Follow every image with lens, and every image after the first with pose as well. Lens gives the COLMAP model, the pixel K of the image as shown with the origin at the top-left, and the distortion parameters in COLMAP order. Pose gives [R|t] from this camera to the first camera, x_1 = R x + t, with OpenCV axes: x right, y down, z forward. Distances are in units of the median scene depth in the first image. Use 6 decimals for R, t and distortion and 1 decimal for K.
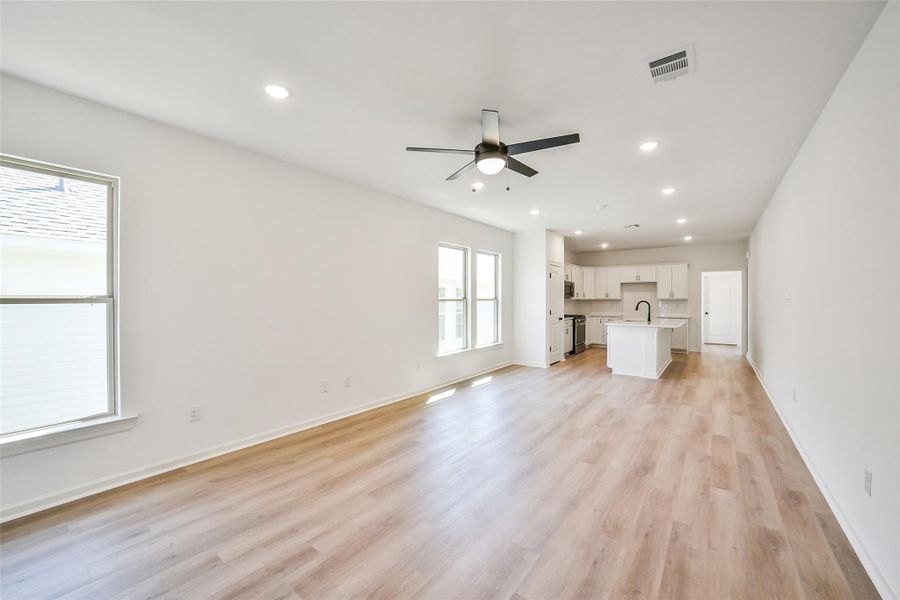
lens RADIAL K [[357.4, 0, 467.9], [0, 357.4, 297.7], [0, 0, 1]] dist [0.022097, -0.000023]
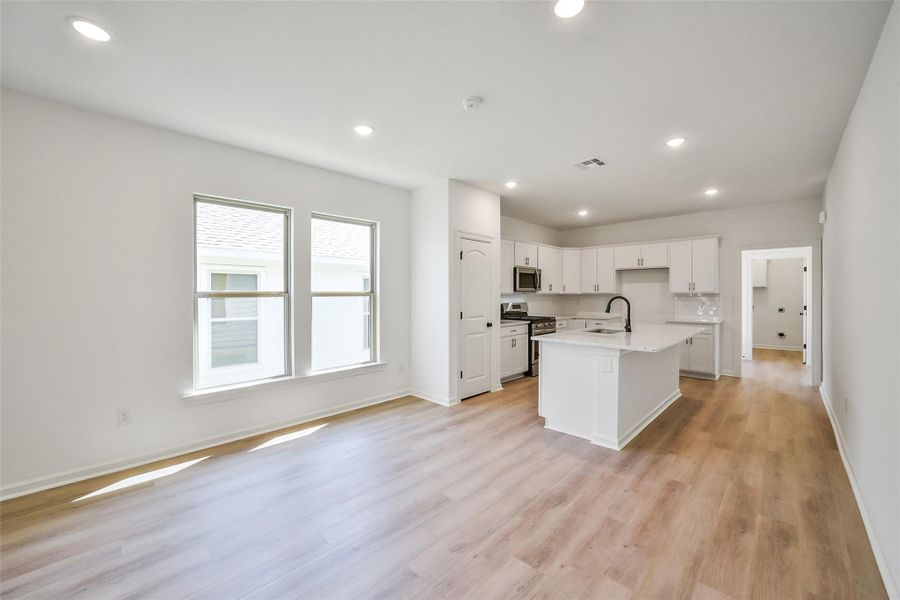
lens RADIAL K [[352.1, 0, 452.8], [0, 352.1, 293.8], [0, 0, 1]] dist [-0.011780, 0.000499]
pose [[0.986307, -0.003962, -0.164871, 0.322274], [0.004109, 0.999991, 0.000550, 0.004334], [0.164867, -0.001220, 0.986315, 0.405870]]
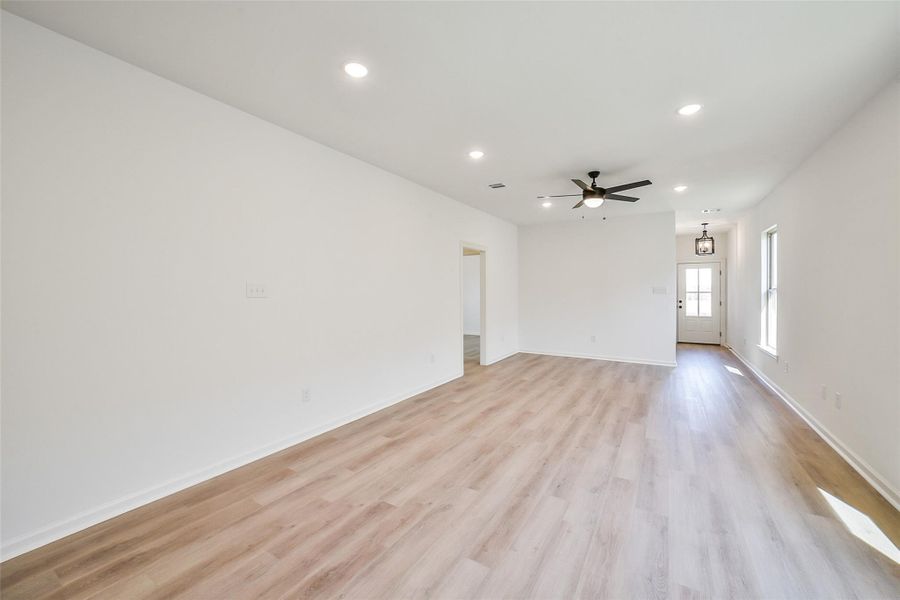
lens RADIAL K [[352.1, 0, 452.8], [0, 352.1, 293.8], [0, 0, 1]] dist [-0.011780, 0.000499]
pose [[-0.998440, -0.000144, -0.055843, 0.293514], [-0.000320, 0.999995, 0.003140, 0.006253], [0.055842, 0.003153, -0.998435, 0.966897]]
